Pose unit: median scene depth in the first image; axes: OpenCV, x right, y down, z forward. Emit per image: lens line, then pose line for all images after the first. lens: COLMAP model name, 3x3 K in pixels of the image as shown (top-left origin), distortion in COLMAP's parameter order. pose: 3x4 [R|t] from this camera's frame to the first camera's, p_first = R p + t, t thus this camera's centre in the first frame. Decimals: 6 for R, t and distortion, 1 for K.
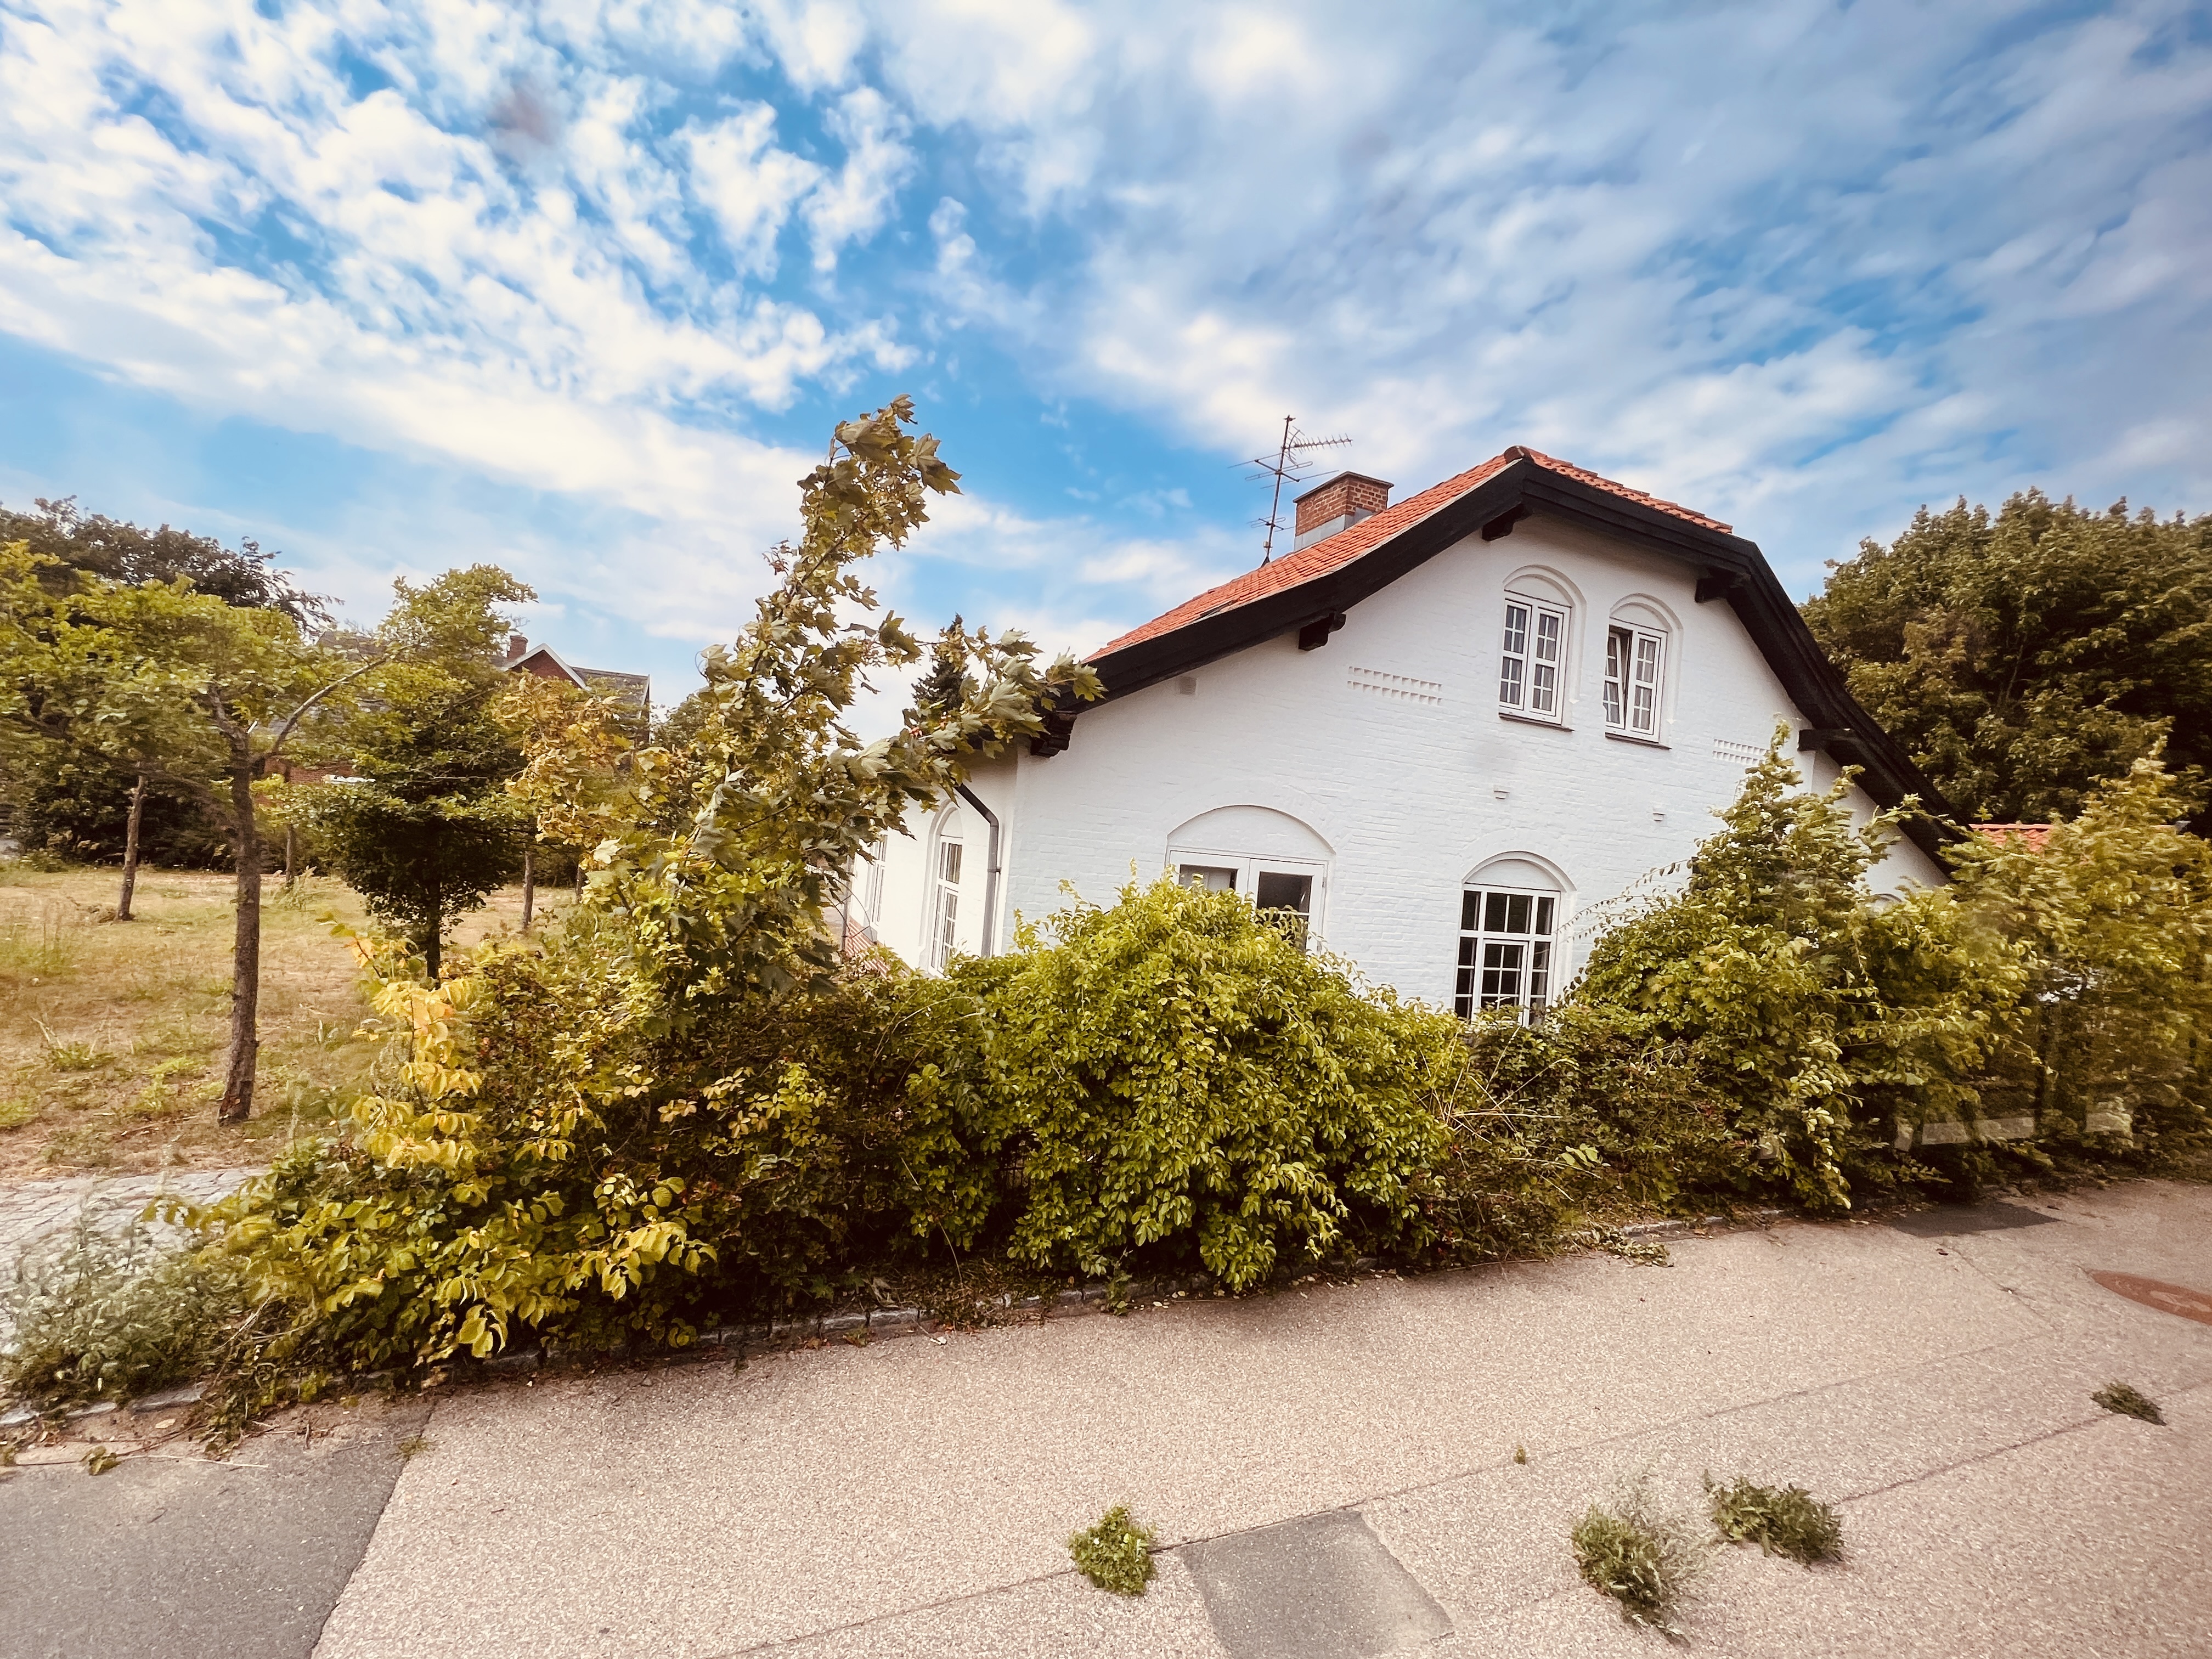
lens RADIAL K [[898.2, 0, 1101.5], [0, 898.2, 831.8], [0, 0, 1]] dist [0.000426, -0.000113]
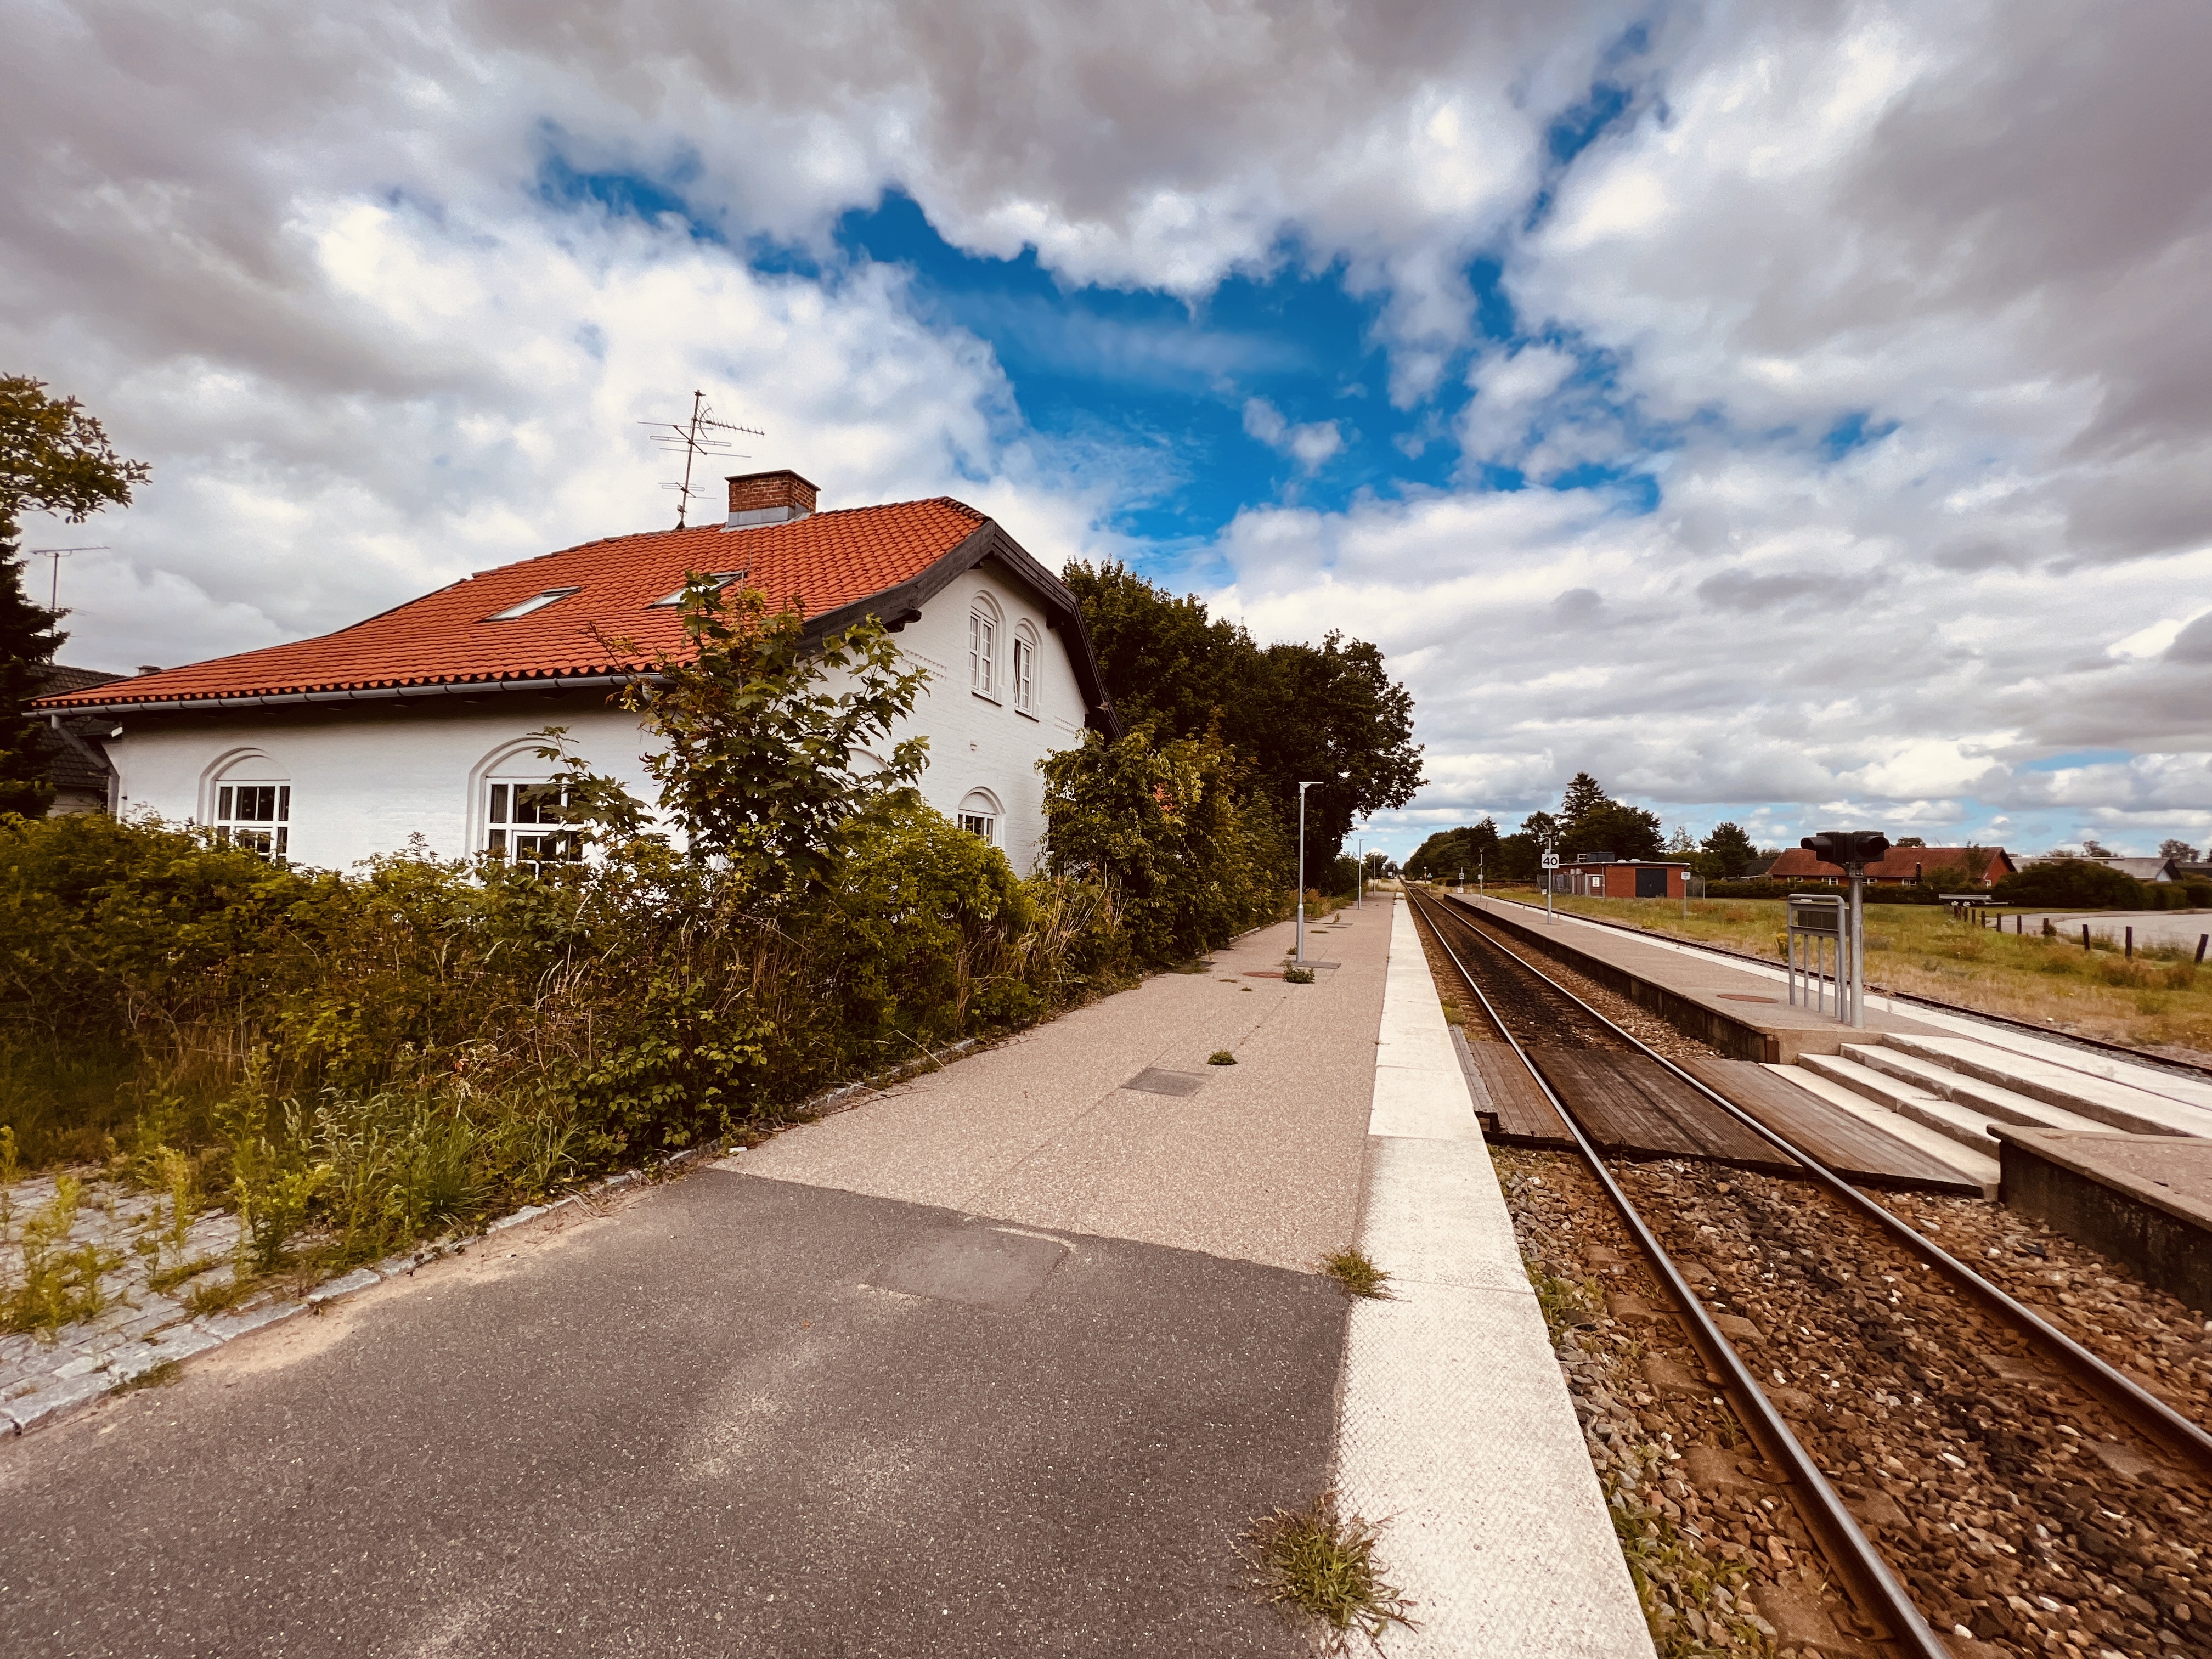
lens RADIAL K [[898.2, 0, 1101.5], [0, 898.2, 831.8], [0, 0, 1]] dist [0.000426, -0.000113]
pose [[0.667732, -0.044989, 0.743041, -0.495815], [0.019079, 0.998878, 0.043335, 0.035371], [-0.744157, -0.014760, 0.667841, -0.121223]]
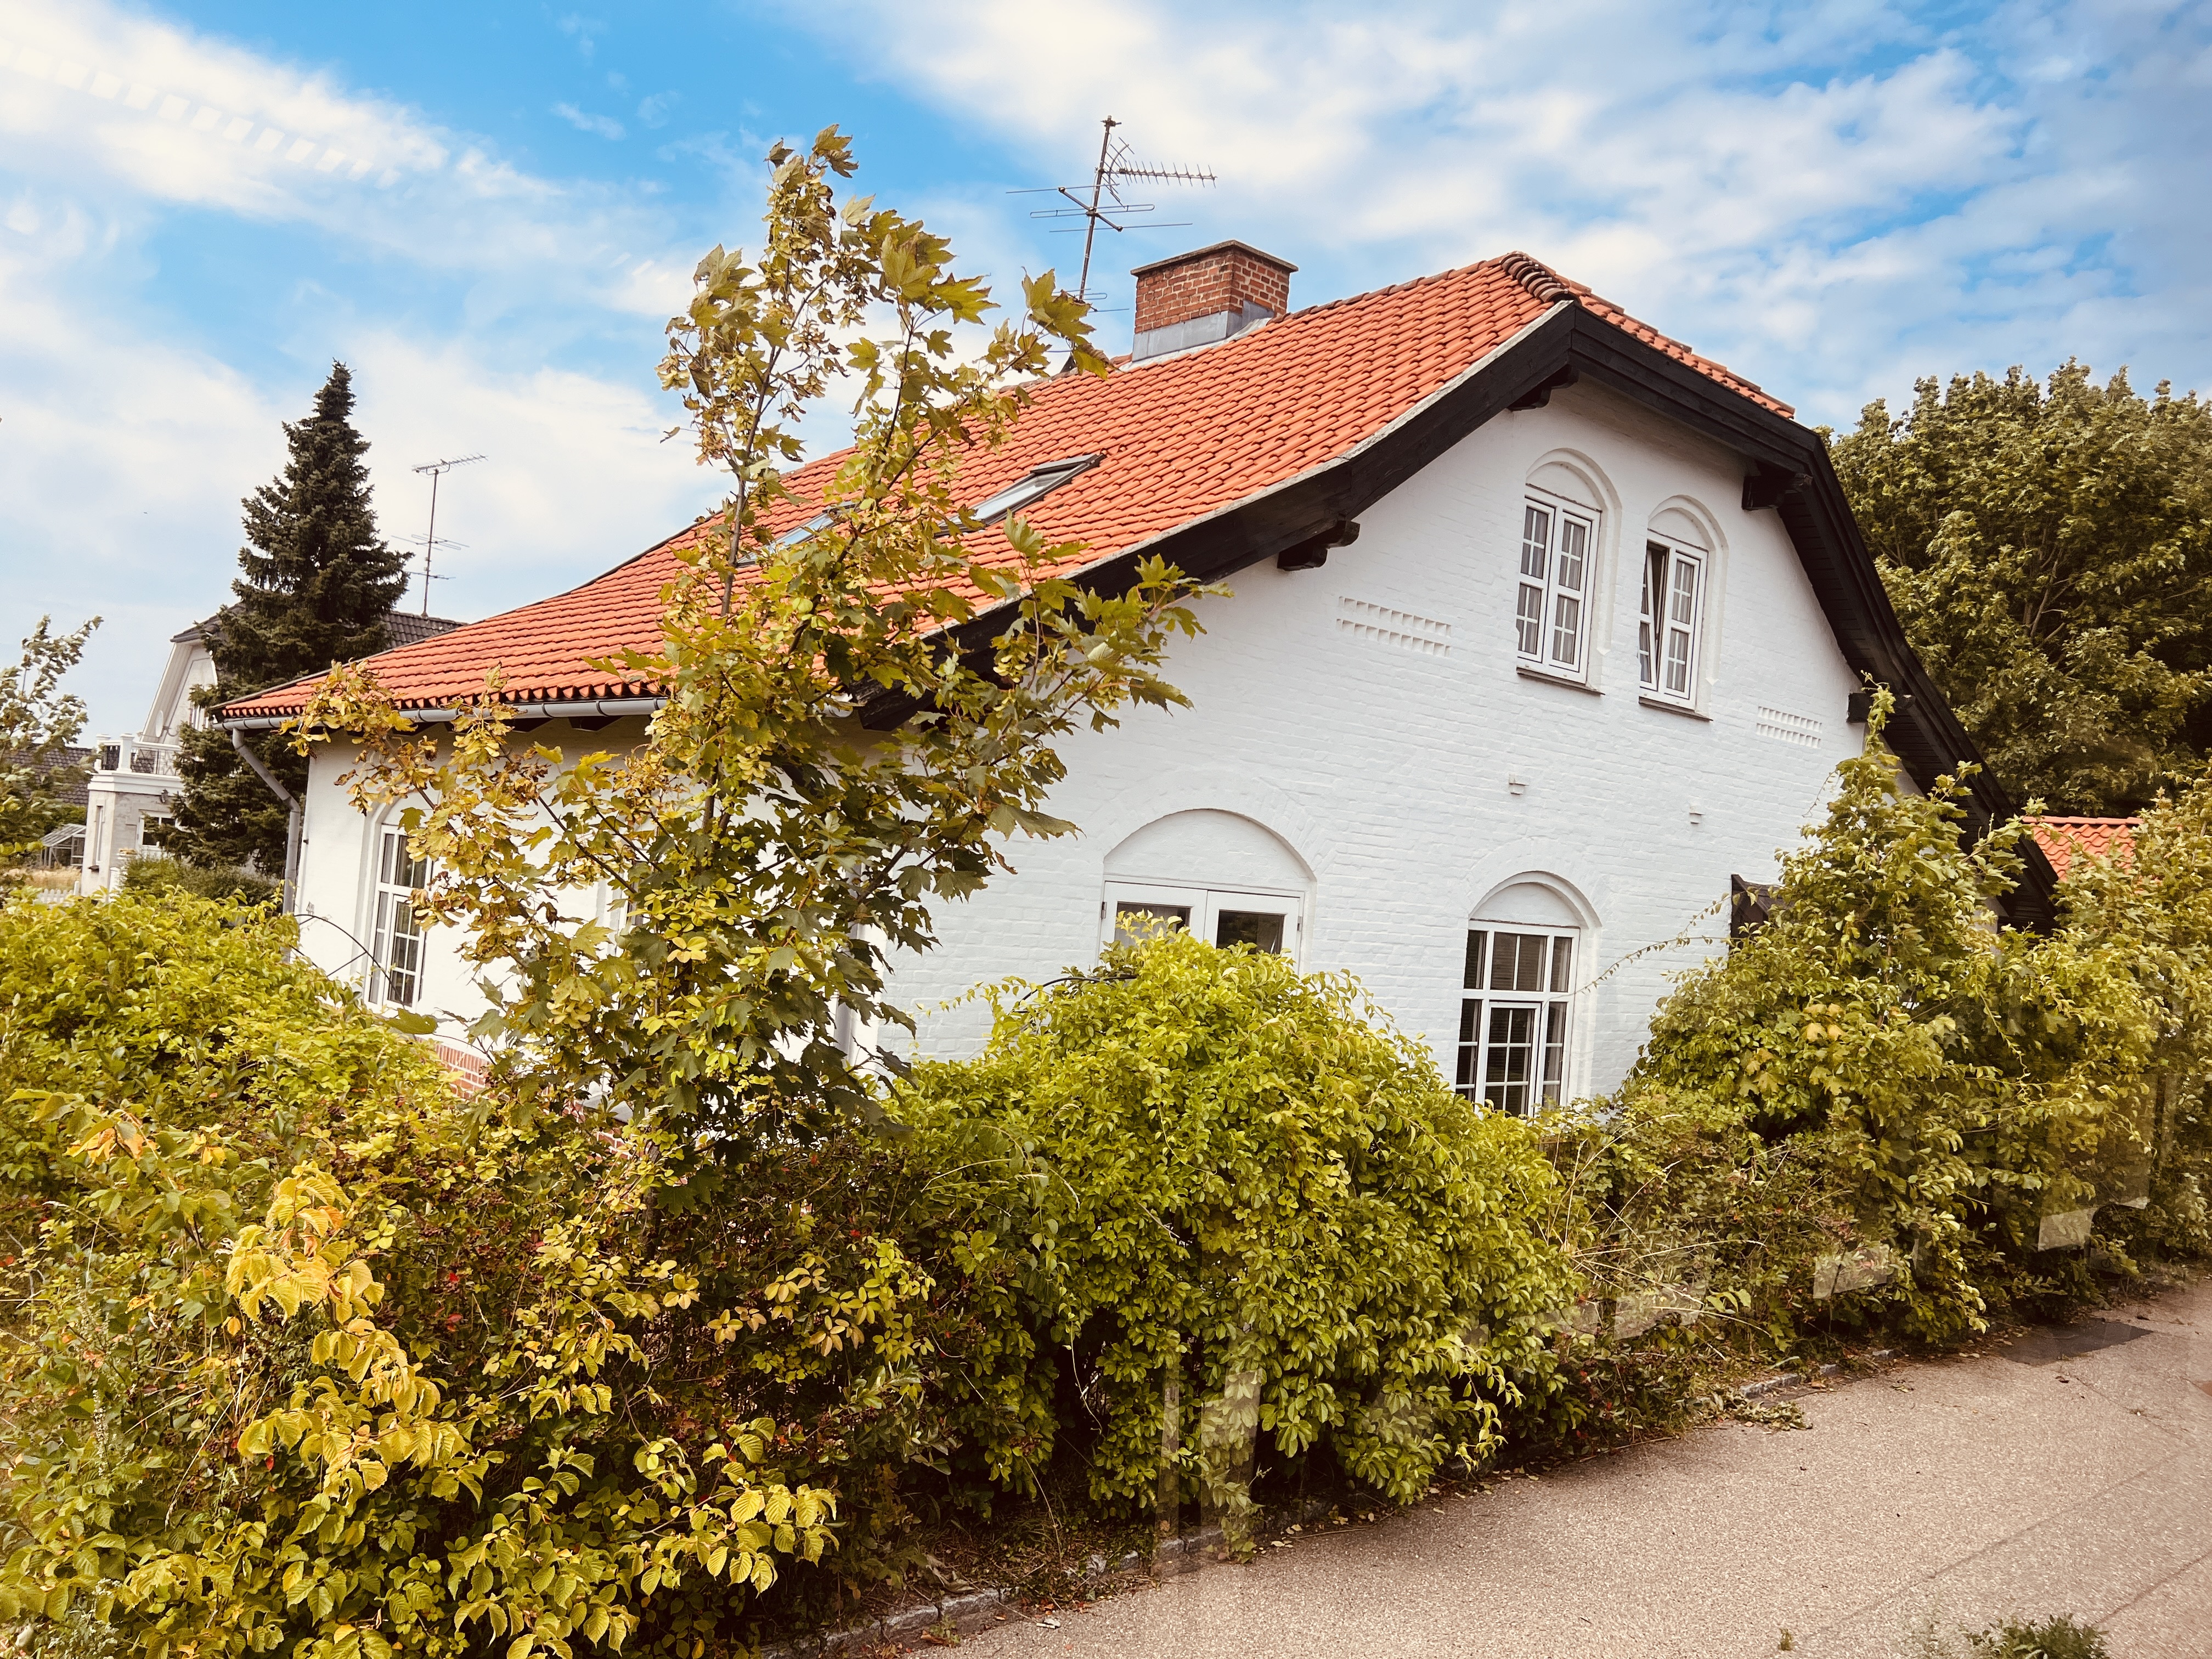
lens RADIAL K [[1675.4, 0, 1108.7], [0, 1675.4, 841.8], [0, 0, 1]] dist [0.056574, -0.061848]
pose [[0.948532, -0.002183, 0.316673, -0.249739], [-0.007008, 0.999587, 0.027881, -0.034195], [-0.316603, -0.028666, 0.948125, -0.107953]]
